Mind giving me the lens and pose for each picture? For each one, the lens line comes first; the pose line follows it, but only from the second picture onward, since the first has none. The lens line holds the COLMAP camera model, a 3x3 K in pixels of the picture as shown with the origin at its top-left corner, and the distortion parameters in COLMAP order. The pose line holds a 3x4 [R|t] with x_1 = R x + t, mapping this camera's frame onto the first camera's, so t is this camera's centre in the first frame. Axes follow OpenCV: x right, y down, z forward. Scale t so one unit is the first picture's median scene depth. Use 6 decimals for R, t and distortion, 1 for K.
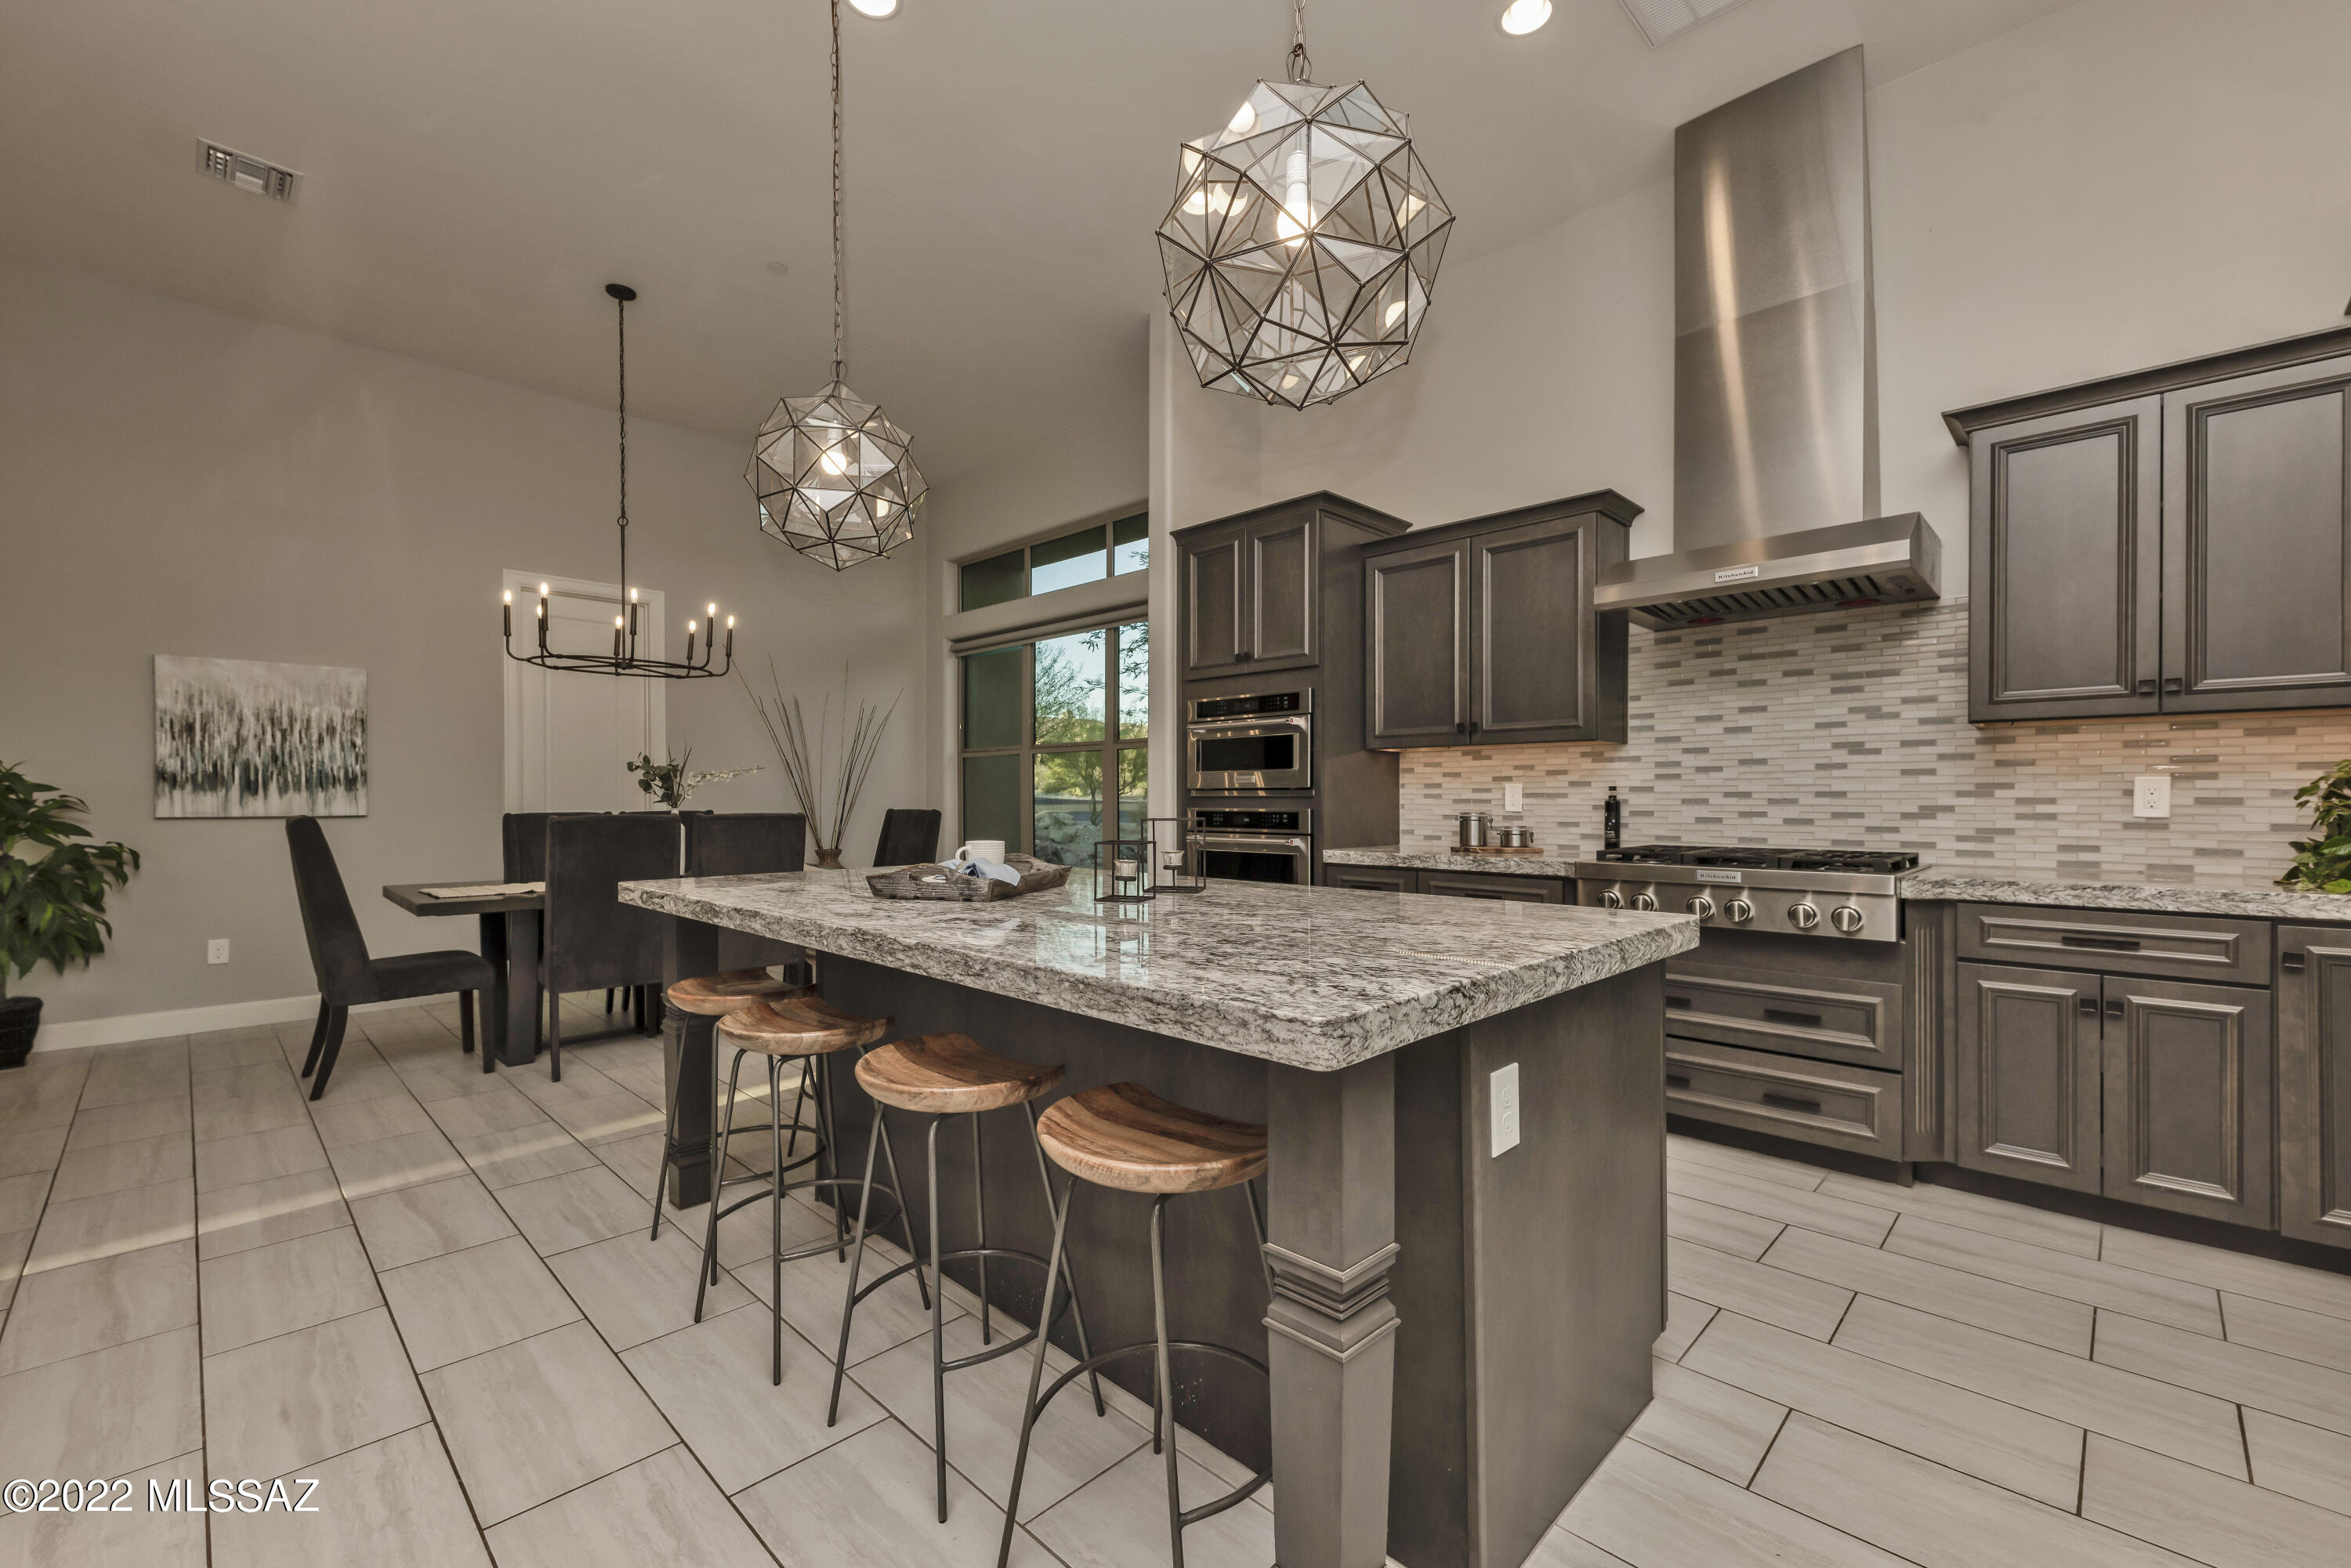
lens RADIAL K [[972.9, 0, 1161.1], [0, 972.9, 793.8], [0, 0, 1]] dist [0.006163, -0.002519]
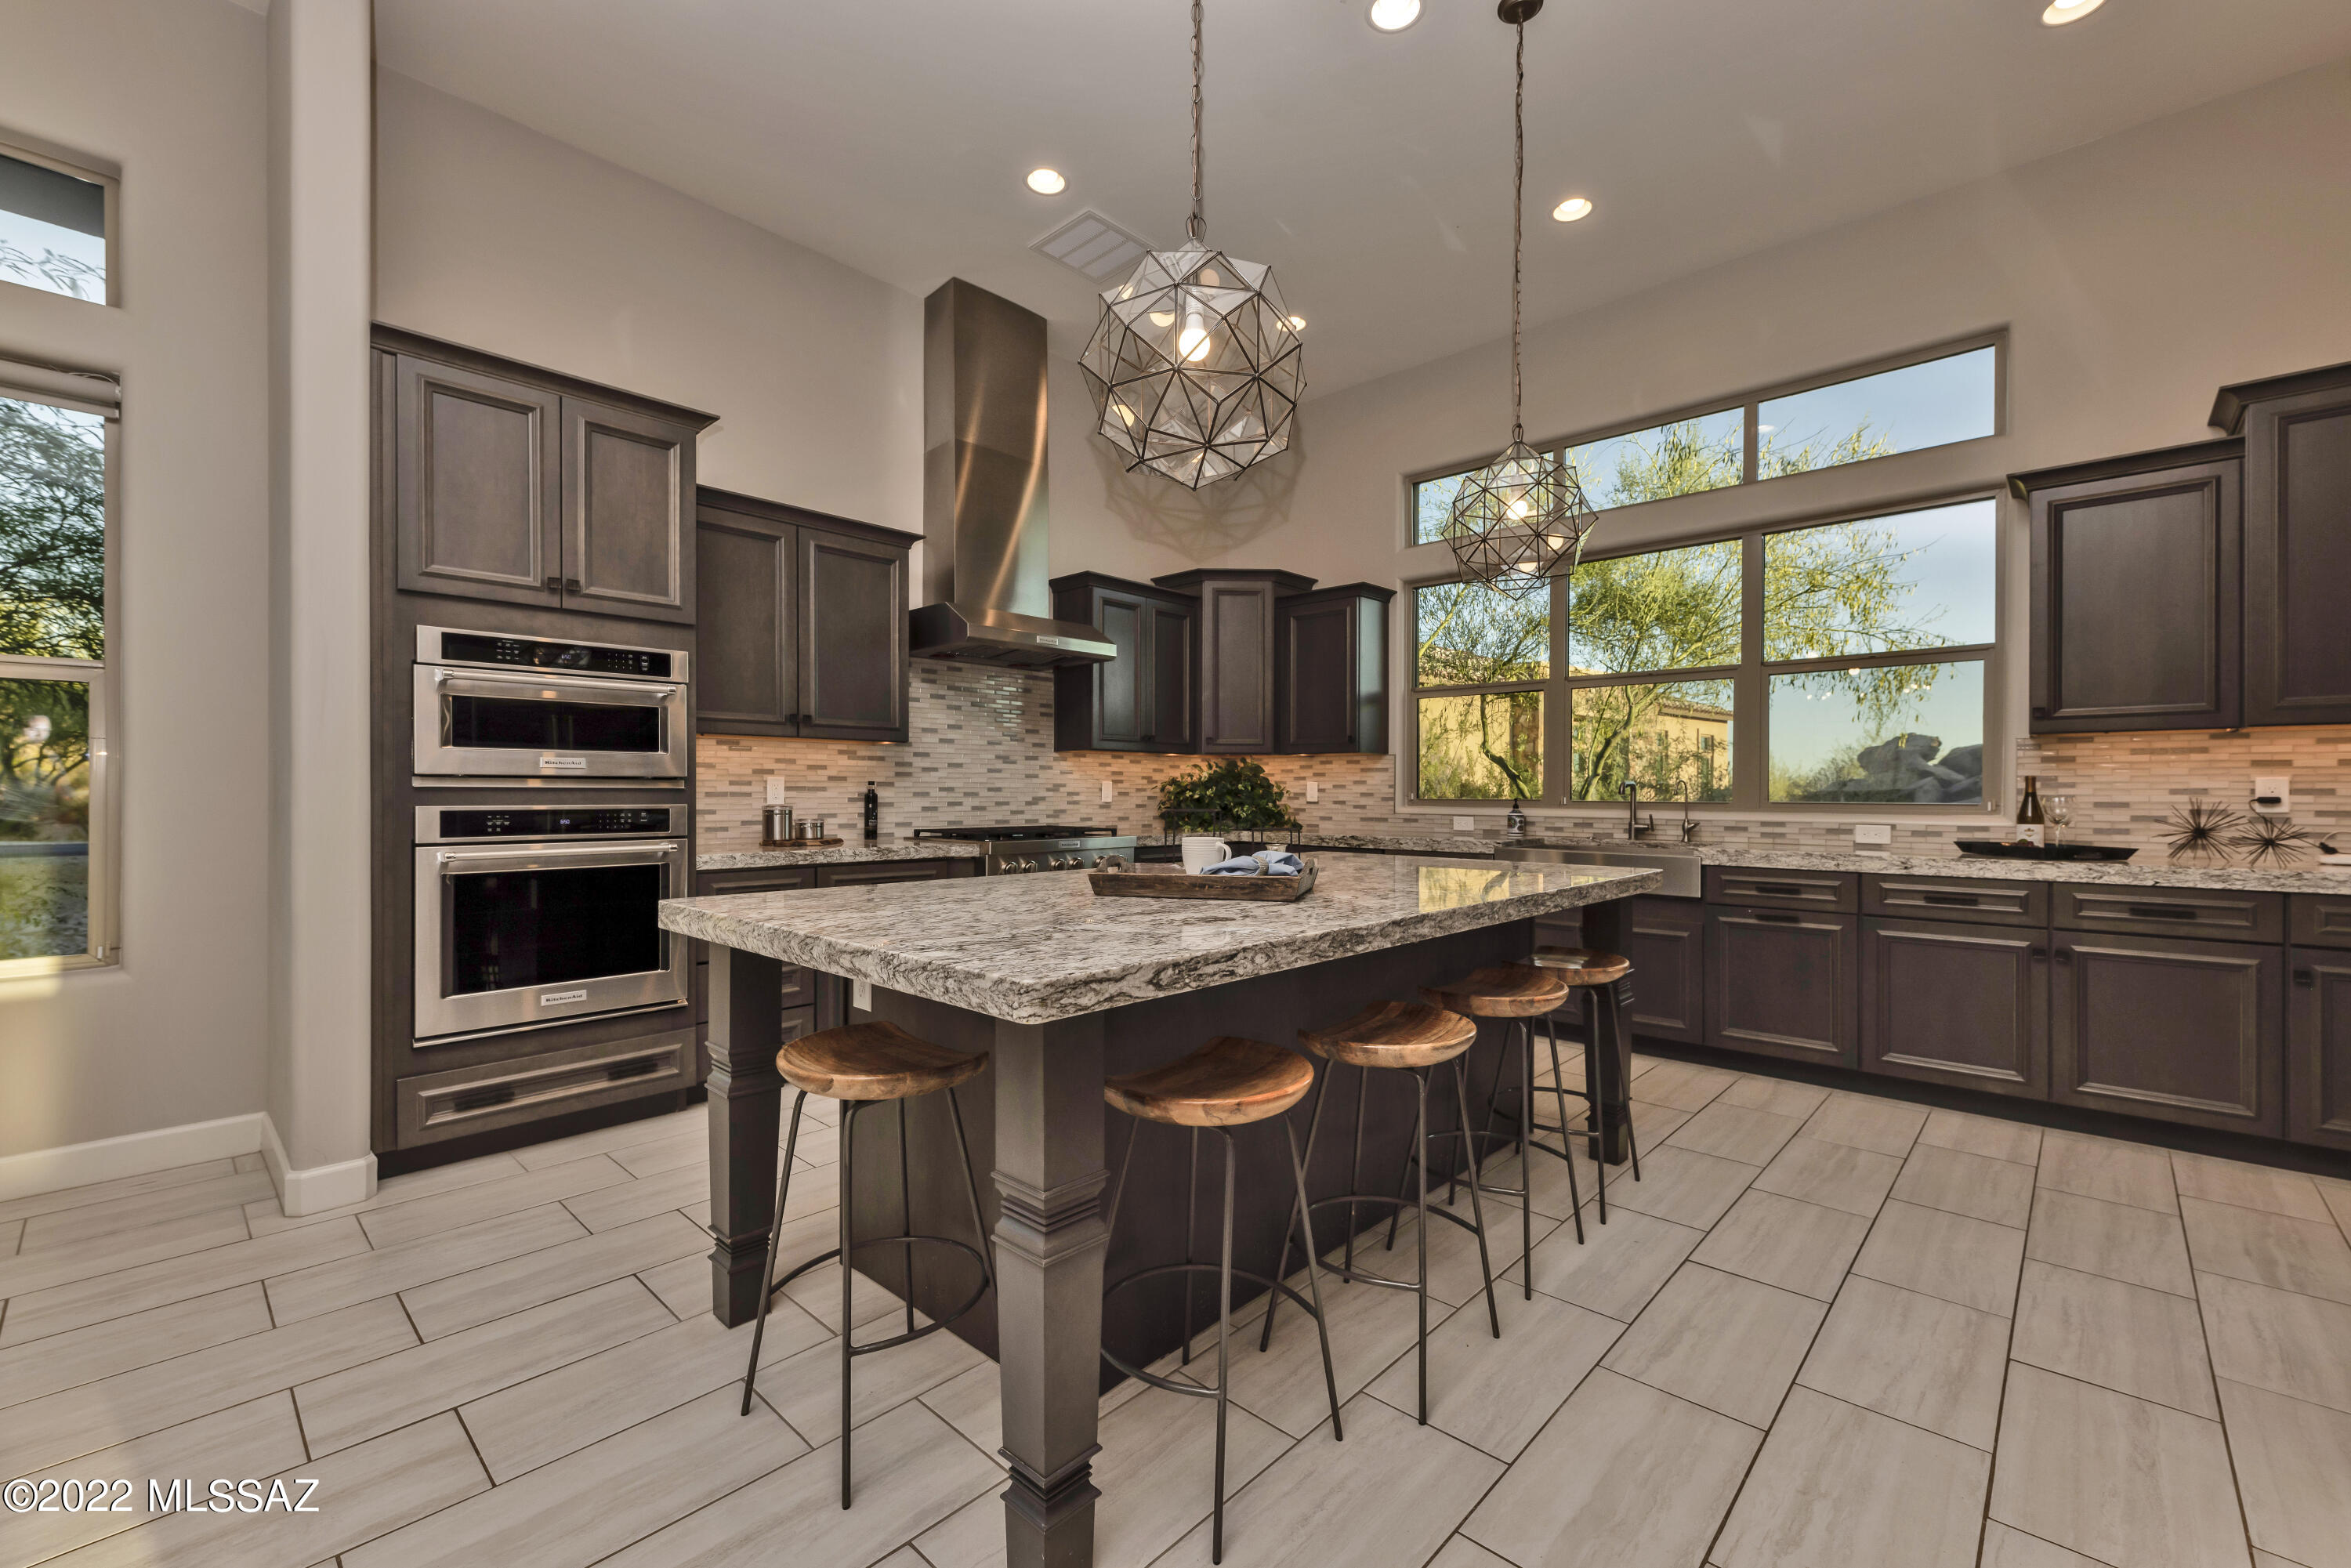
lens RADIAL K [[972.9, 0, 1170.3], [0, 972.9, 809.9], [0, 0, 1]] dist [0.006163, -0.002519]
pose [[-0.037017, -0.015953, 0.999187, -0.631646], [-0.004026, 0.999867, 0.015815, 0.005717], [-0.999307, -0.003437, -0.037076, 0.612944]]
